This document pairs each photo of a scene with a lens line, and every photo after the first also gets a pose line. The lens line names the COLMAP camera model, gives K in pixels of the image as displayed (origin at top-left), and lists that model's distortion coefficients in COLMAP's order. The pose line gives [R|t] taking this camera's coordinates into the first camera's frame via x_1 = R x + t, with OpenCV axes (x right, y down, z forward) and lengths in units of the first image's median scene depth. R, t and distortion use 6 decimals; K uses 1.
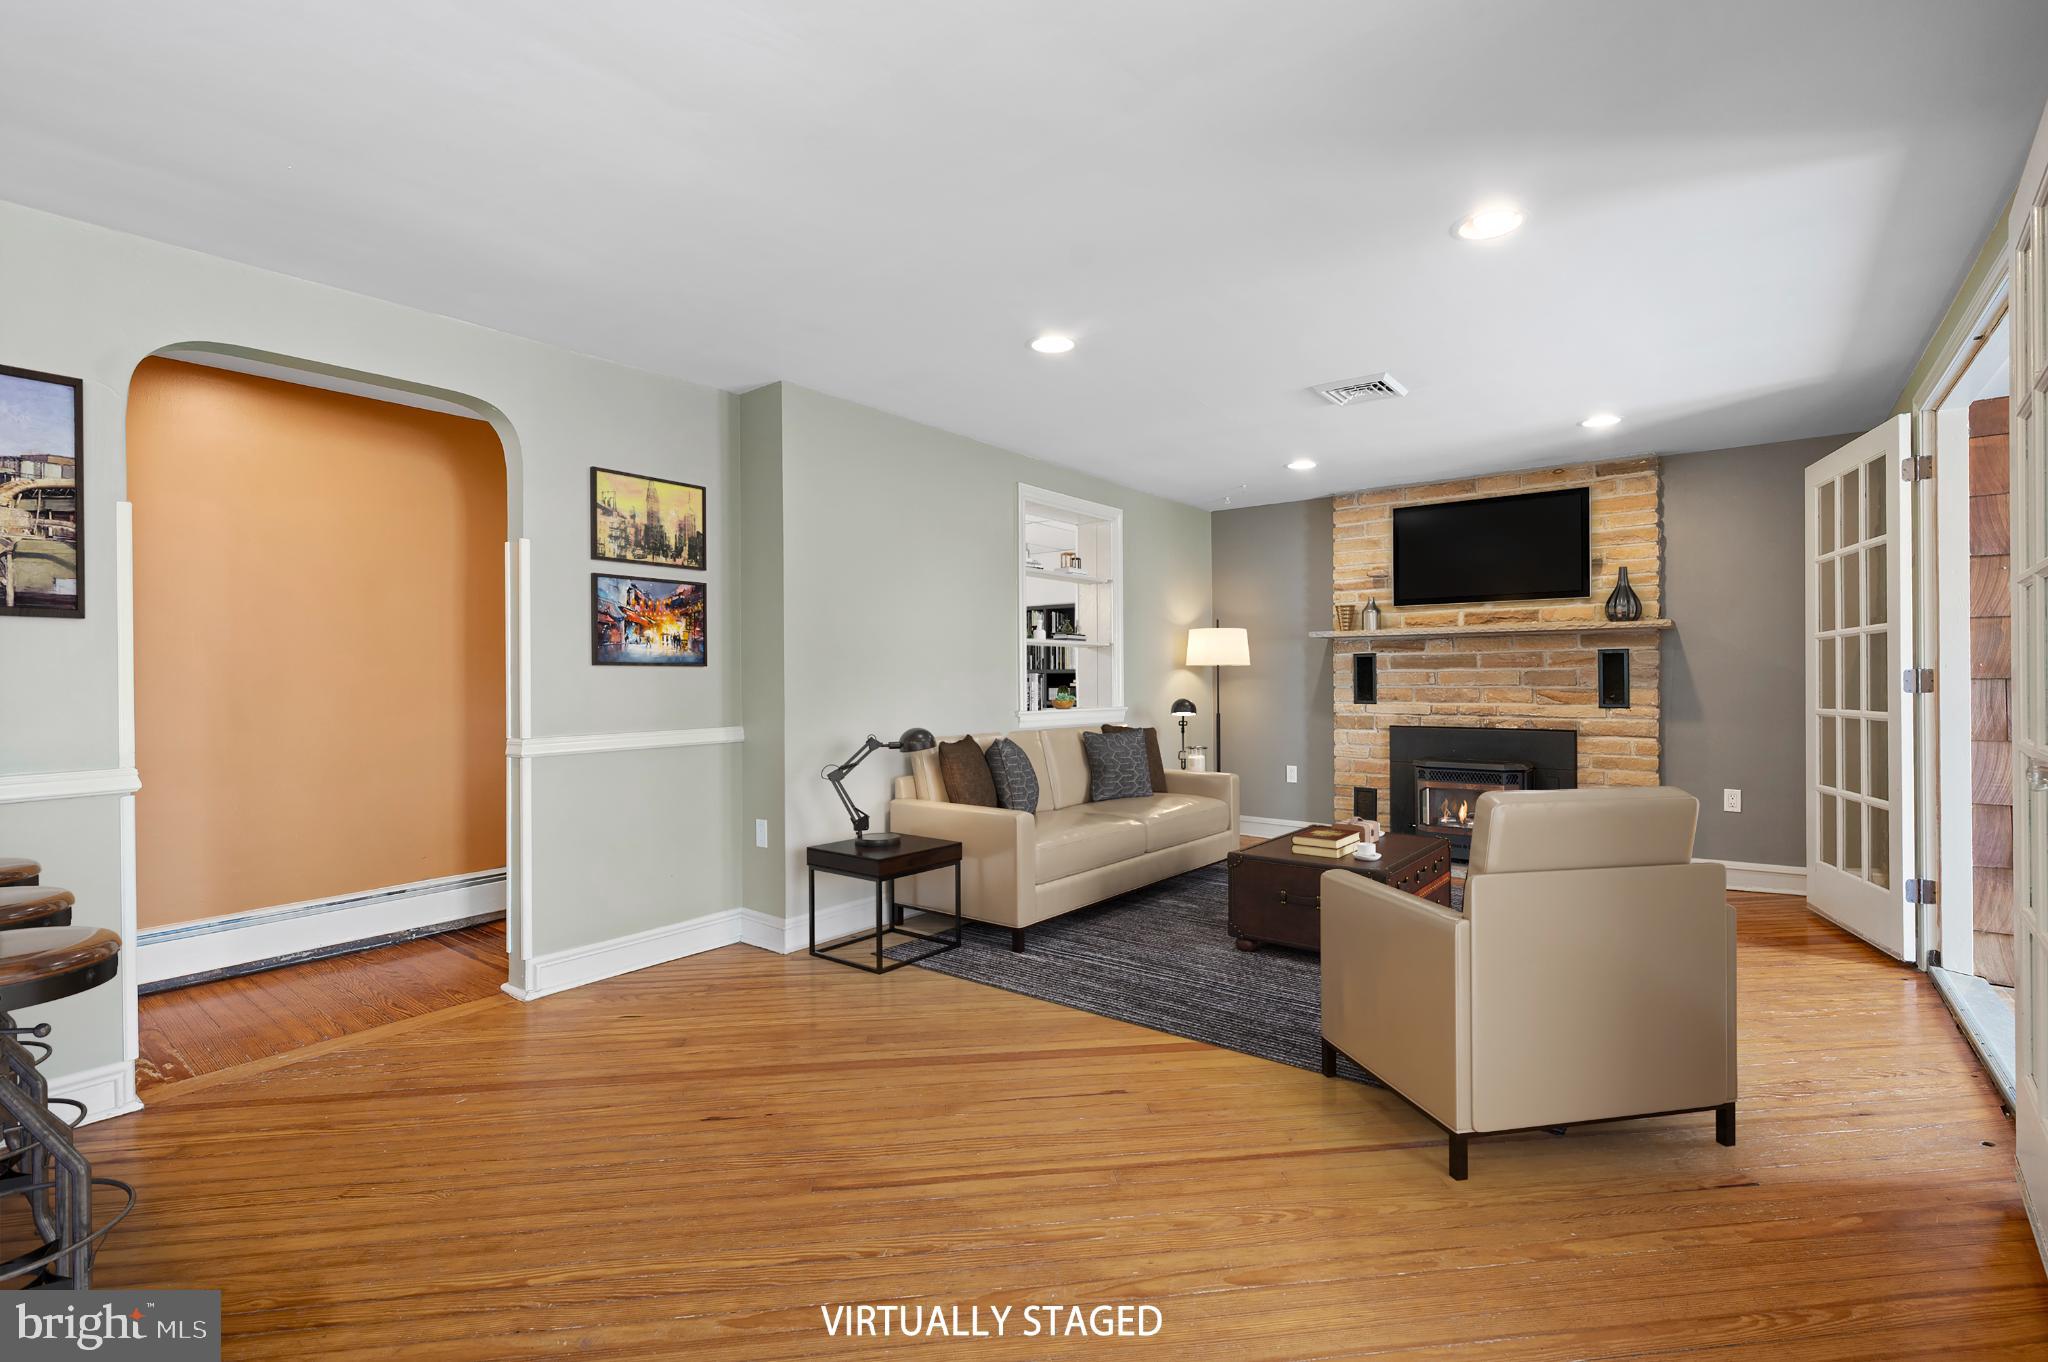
lens RADIAL K [[916.4, 0, 1033.3], [0, 916.4, 675.5], [0, 0, 1]] dist [0.000819, -0.000033]
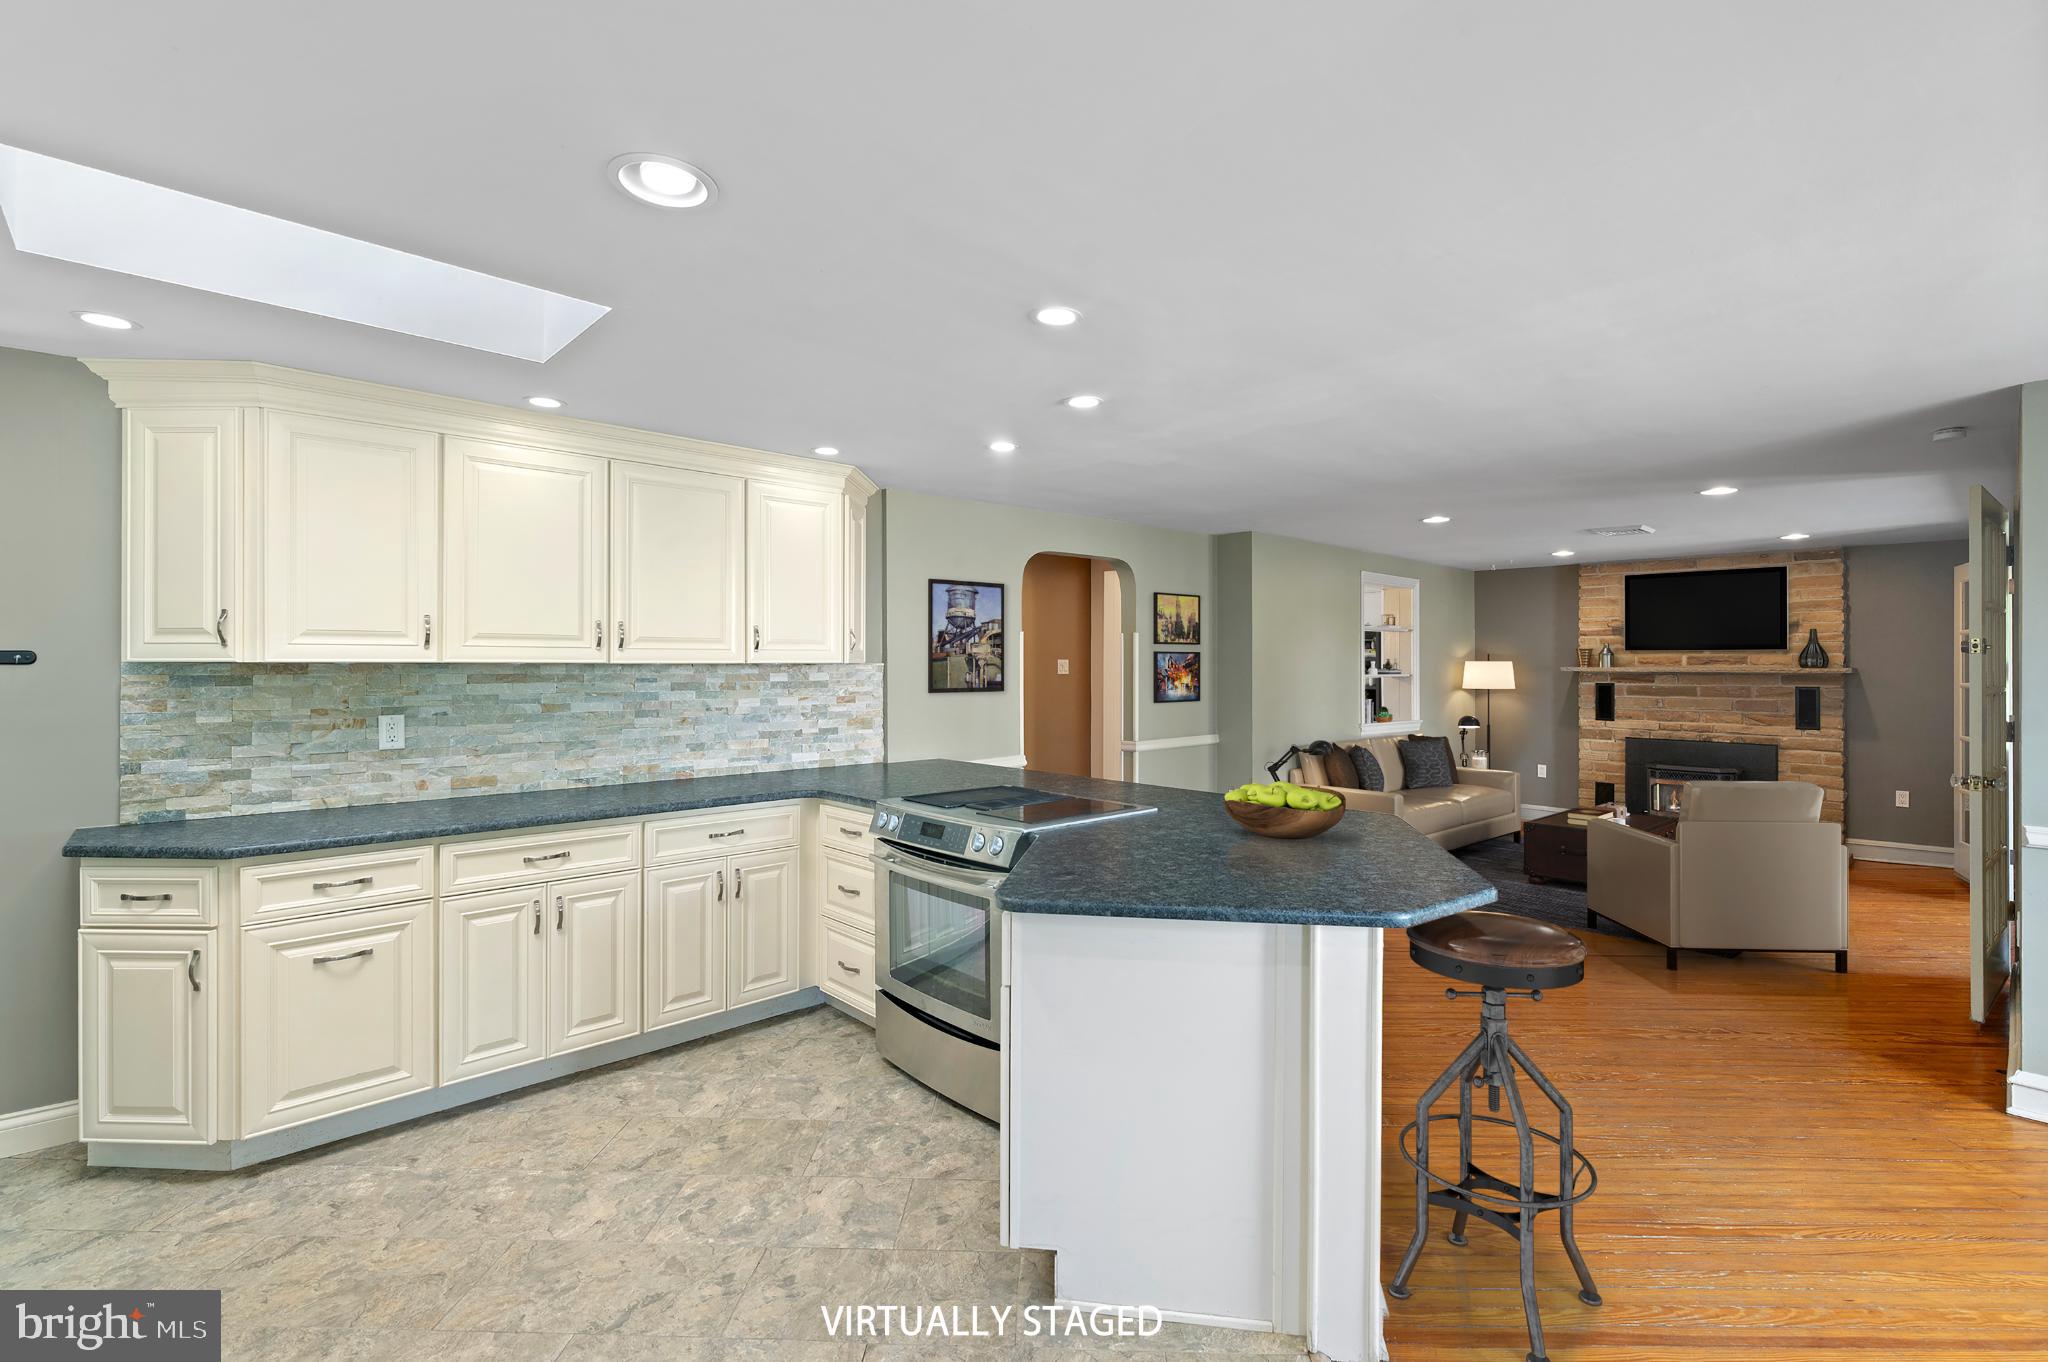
lens RADIAL K [[923.4, 0, 1031.0], [0, 923.4, 660.8], [0, 0, 1]] dist [-0.001392, 0.000145]
pose [[0.985170, 0.003471, -0.171547, -0.280764], [-0.003223, 0.999993, 0.001722, -0.067099], [0.171552, -0.001144, 0.985174, -0.570260]]
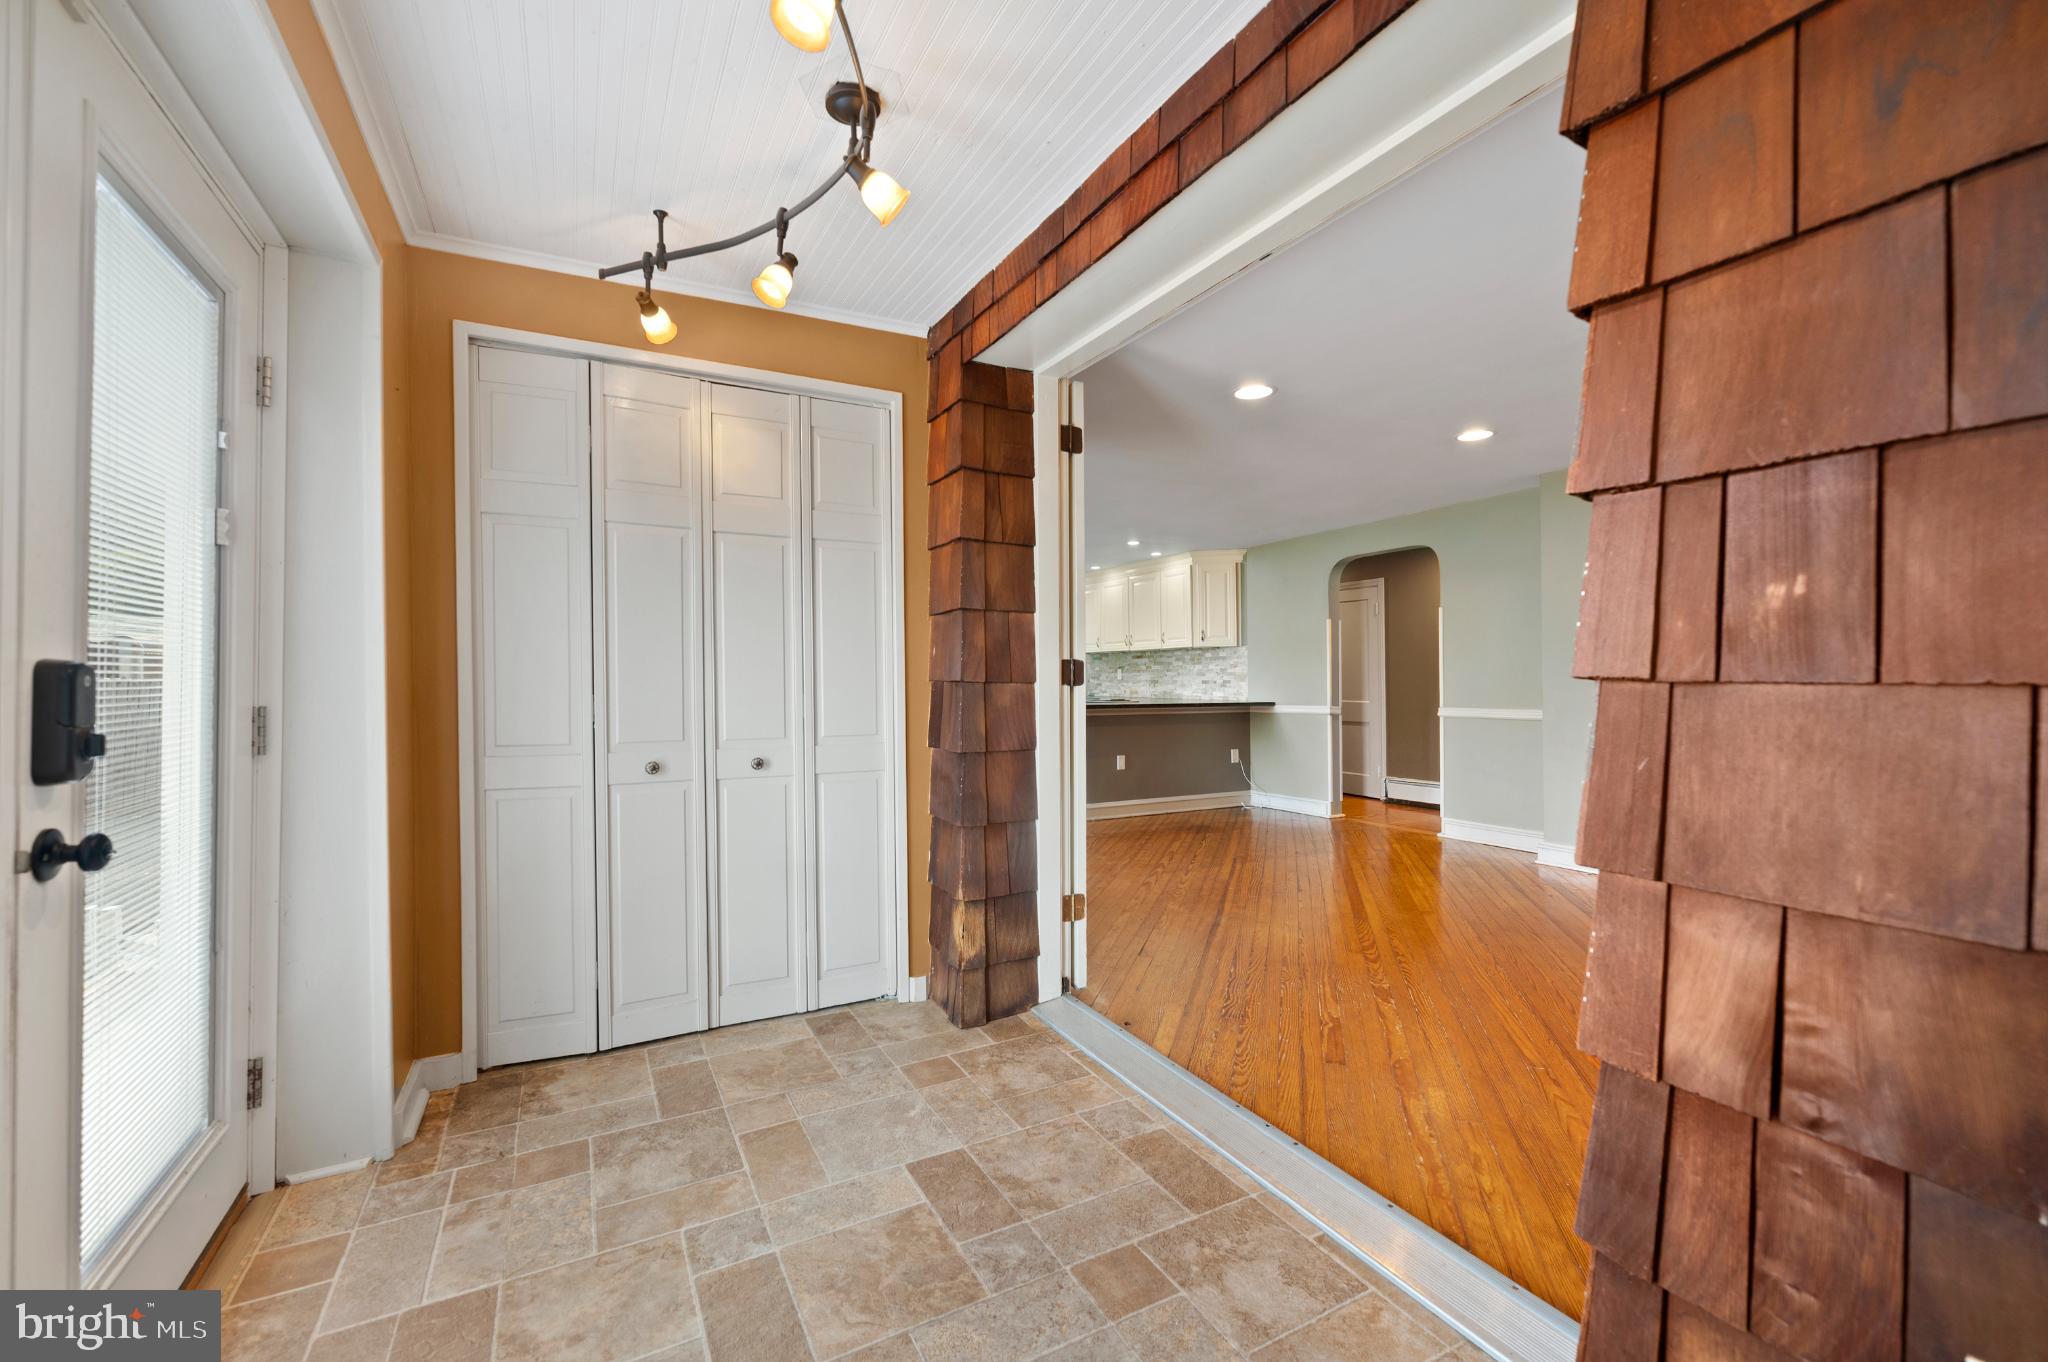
lens RADIAL K [[820.2, 0, 1035.4], [0, 820.2, 685.8], [0, 0, 1]] dist [0.000261, 0.000046]
pose [[-0.399816, 0.008096, -0.916560, 0.976230], [0.004083, 0.999967, 0.007052, 0.000093], [0.916586, -0.000923, -0.399836, 0.600055]]
